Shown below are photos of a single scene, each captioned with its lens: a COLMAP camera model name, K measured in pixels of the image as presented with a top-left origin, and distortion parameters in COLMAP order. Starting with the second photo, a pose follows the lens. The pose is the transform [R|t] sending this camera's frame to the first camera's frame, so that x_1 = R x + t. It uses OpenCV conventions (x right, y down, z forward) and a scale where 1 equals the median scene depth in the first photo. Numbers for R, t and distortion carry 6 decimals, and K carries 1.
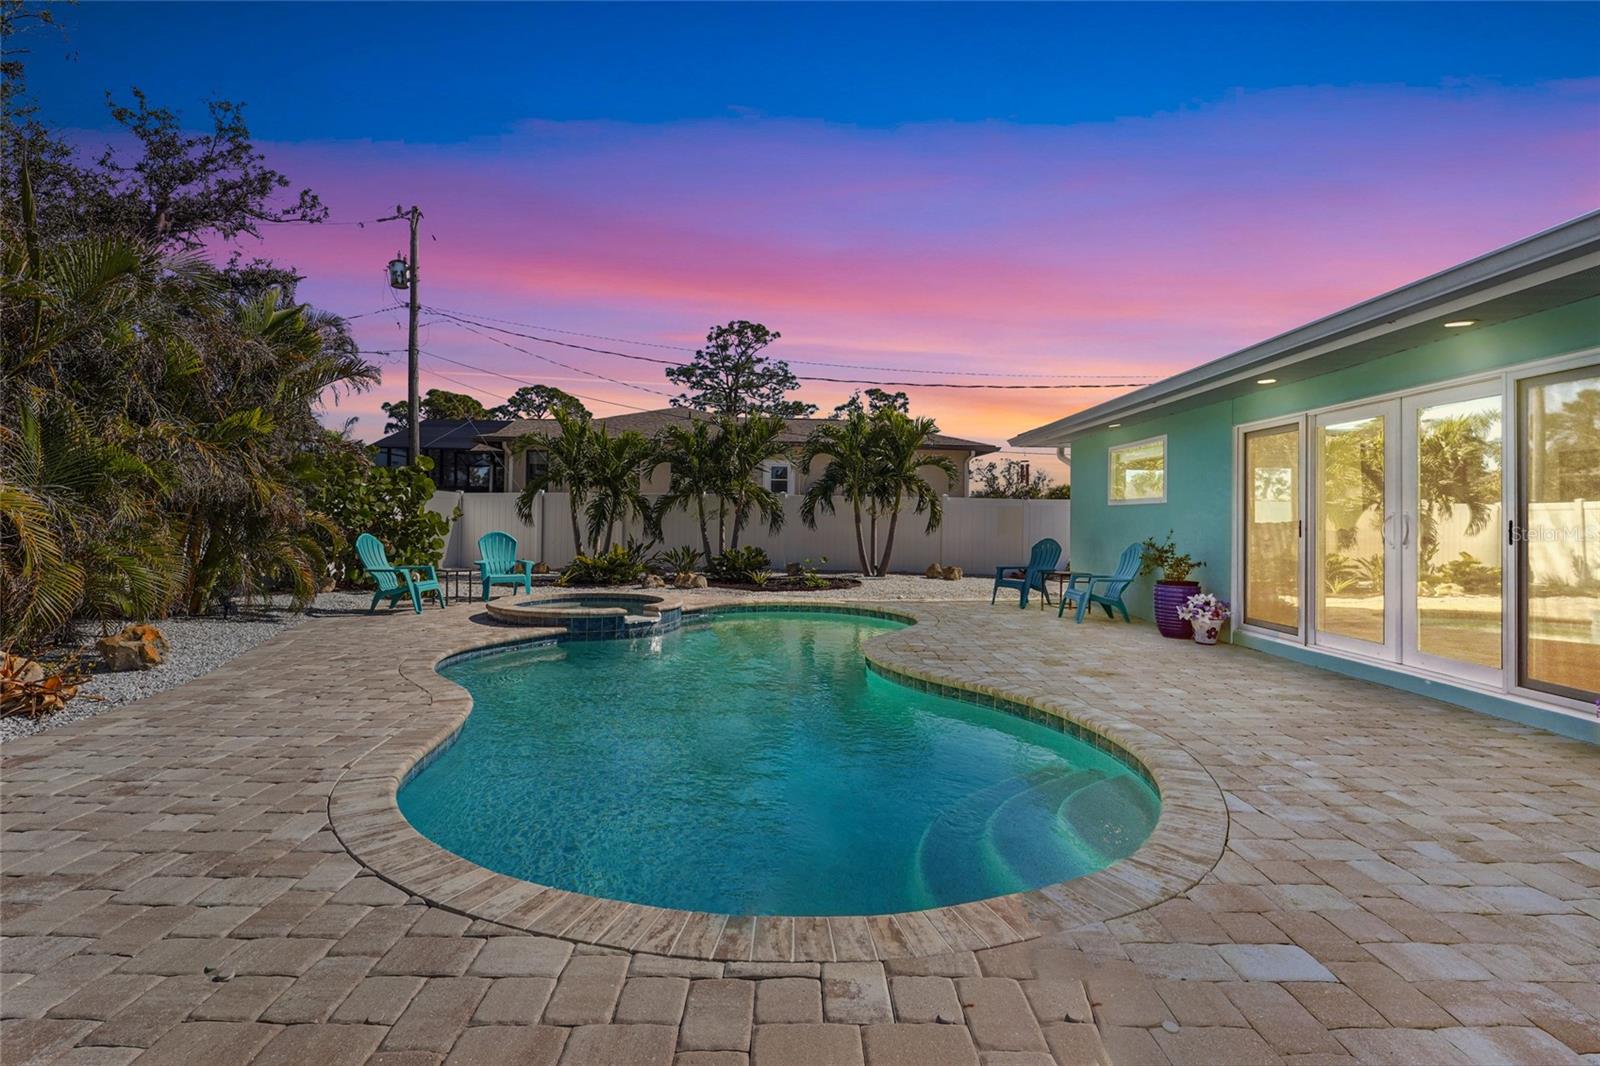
lens RADIAL K [[734.9, 0, 805.3], [0, 734.9, 560.2], [0, 0, 1]] dist [-0.000438, 0.000129]
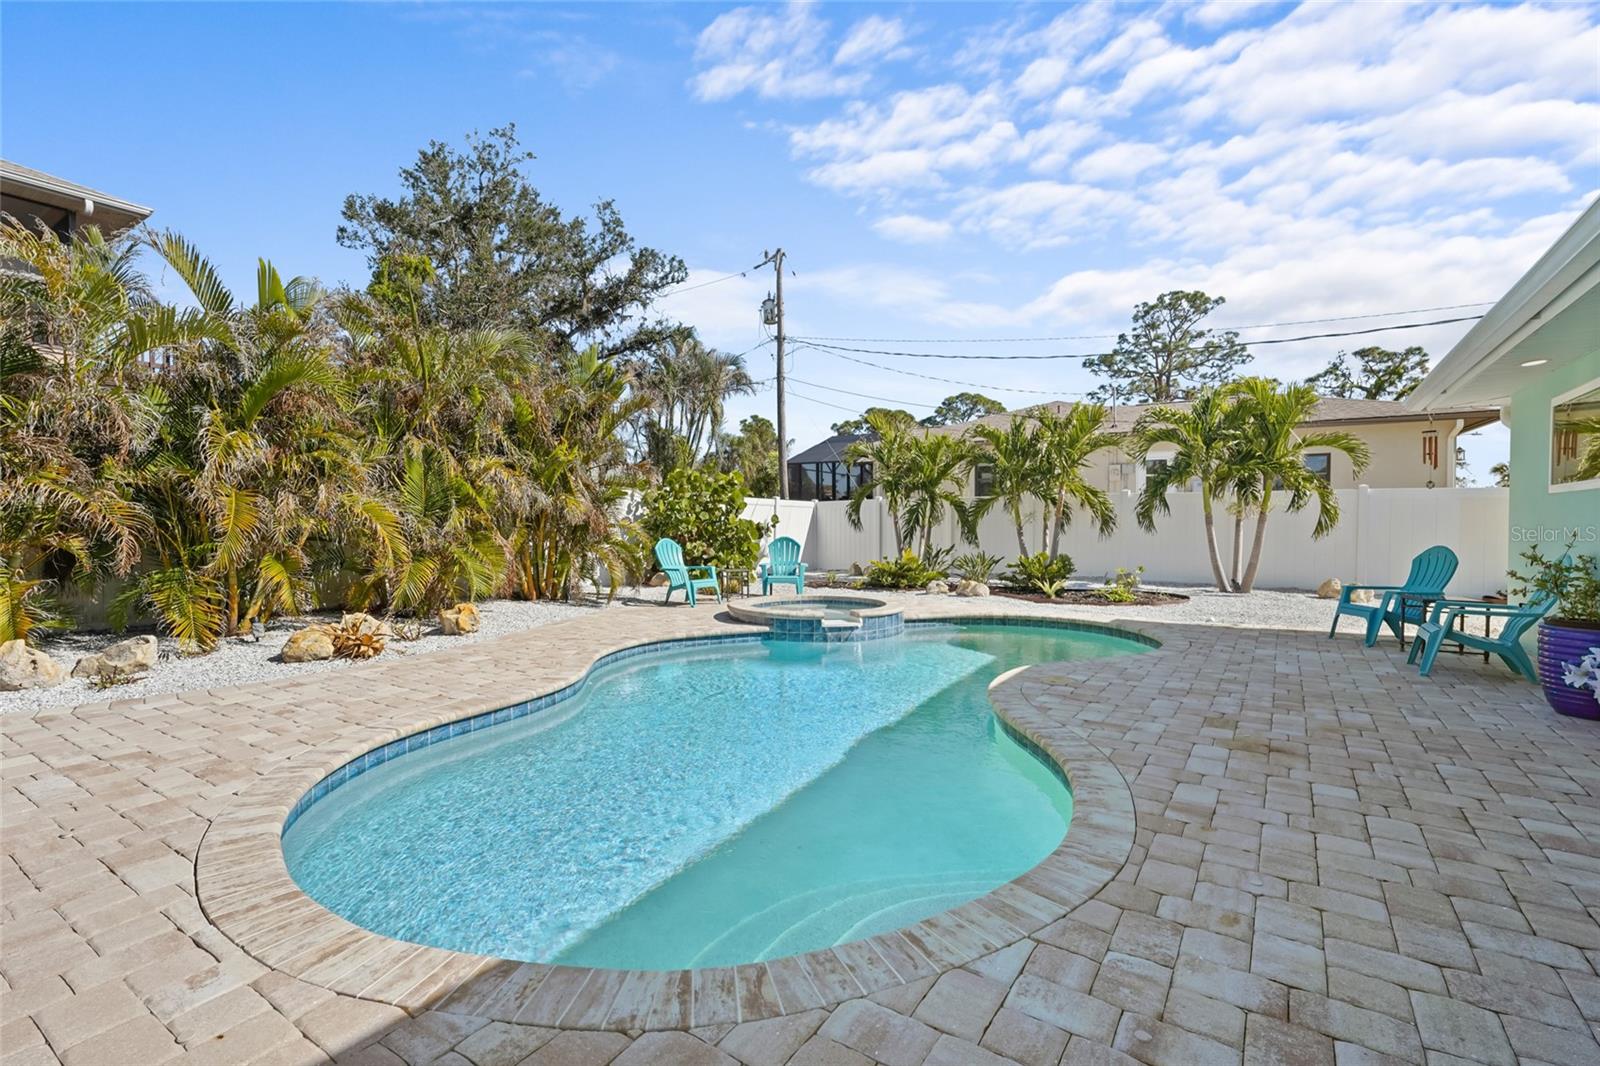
lens RADIAL K [[734.7, 0, 799.4], [0, 734.7, 587.0], [0, 0, 1]] dist [0.016146, 0.000208]
pose [[0.823096, 0.038311, -0.566609, 0.161357], [-0.021025, 0.999094, 0.037012, -0.003555], [0.567514, -0.018552, 0.823155, 0.075183]]
